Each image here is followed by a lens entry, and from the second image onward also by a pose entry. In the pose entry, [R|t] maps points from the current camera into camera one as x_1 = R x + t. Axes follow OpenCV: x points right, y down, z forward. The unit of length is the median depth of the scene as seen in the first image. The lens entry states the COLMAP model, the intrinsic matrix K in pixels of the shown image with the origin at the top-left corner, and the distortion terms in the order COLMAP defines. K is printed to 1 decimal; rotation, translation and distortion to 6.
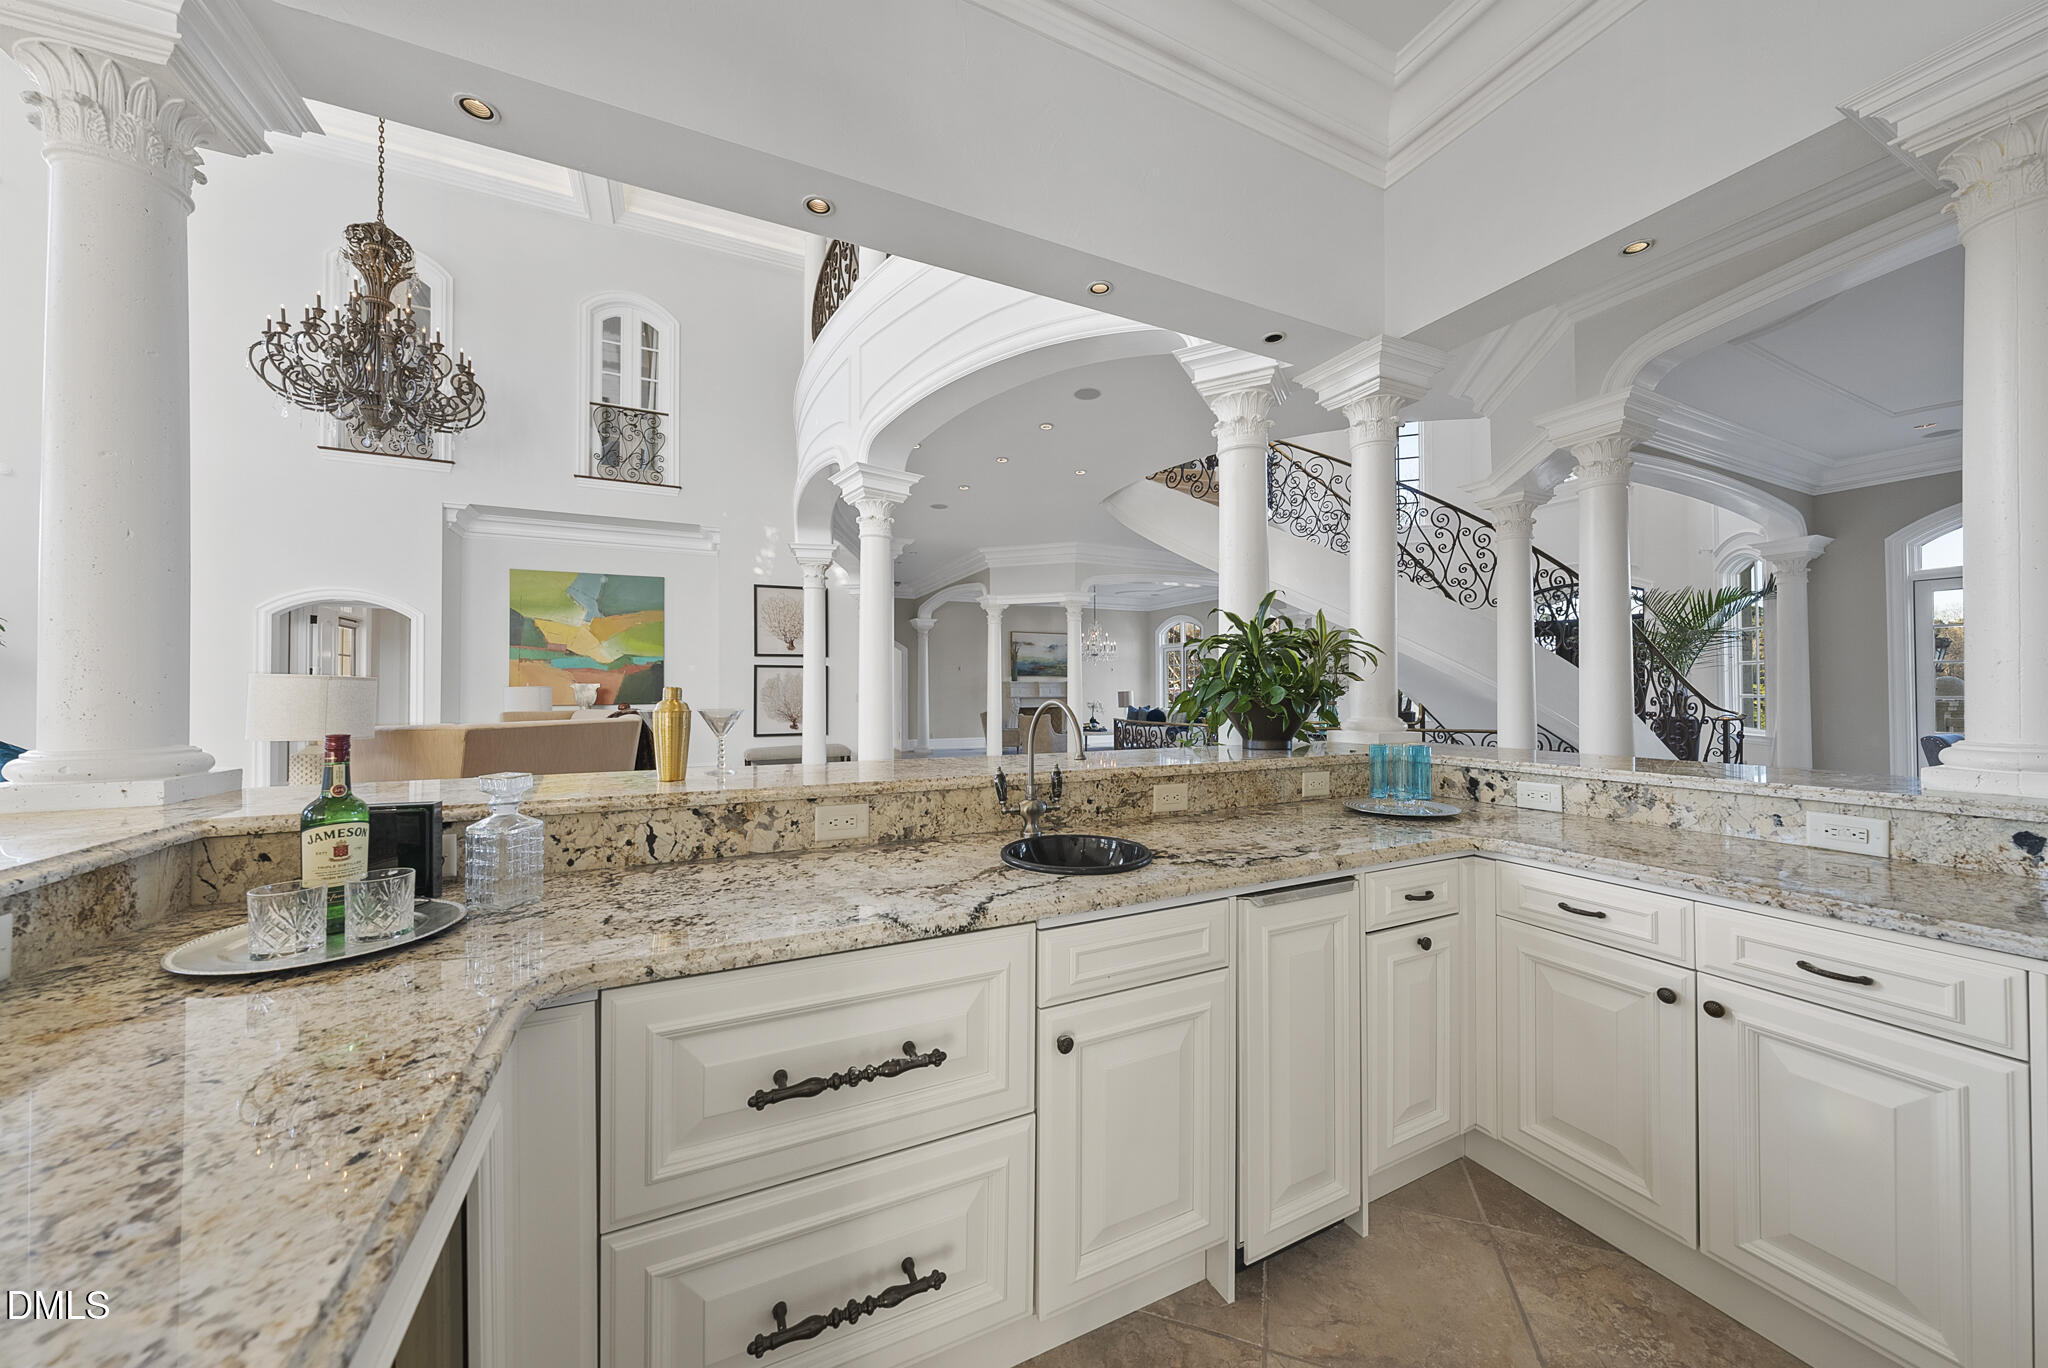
lens RADIAL K [[703.8, 0, 1033.9], [0, 703.8, 681.6], [0, 0, 1]] dist [-0.001157, -0.000057]
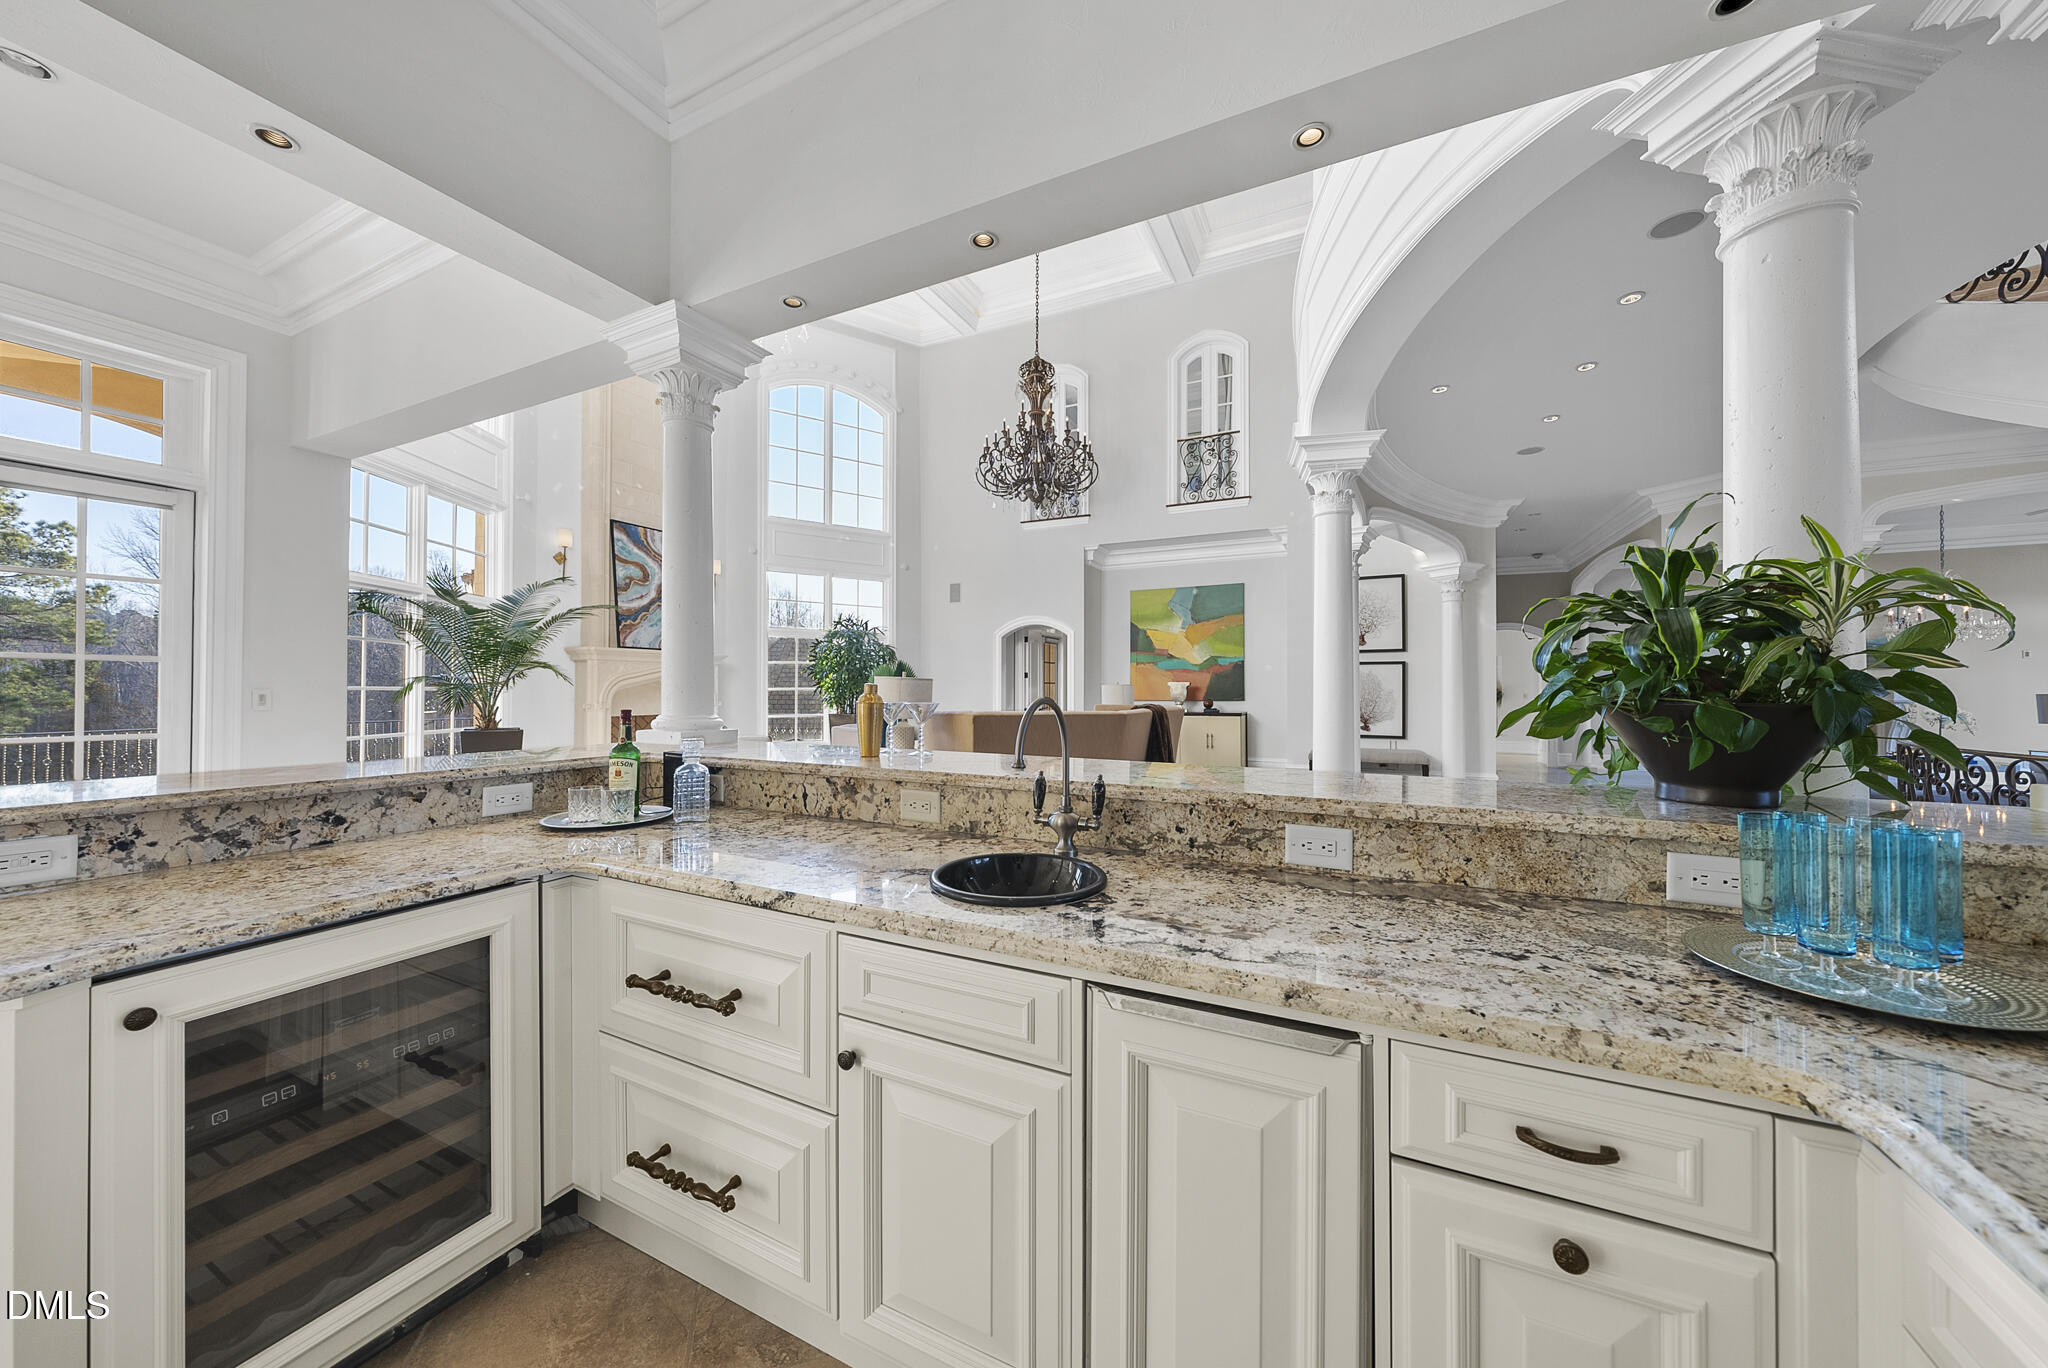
lens RADIAL K [[703.8, 0, 1024.9], [0, 703.8, 682.0], [0, 0, 1]] dist [-0.001157, -0.000057]
pose [[0.611057, -0.003403, -0.791579, 0.194751], [0.005681, 0.999984, 0.000087, 0.001840], [0.791566, -0.004550, 0.611067, 0.127313]]
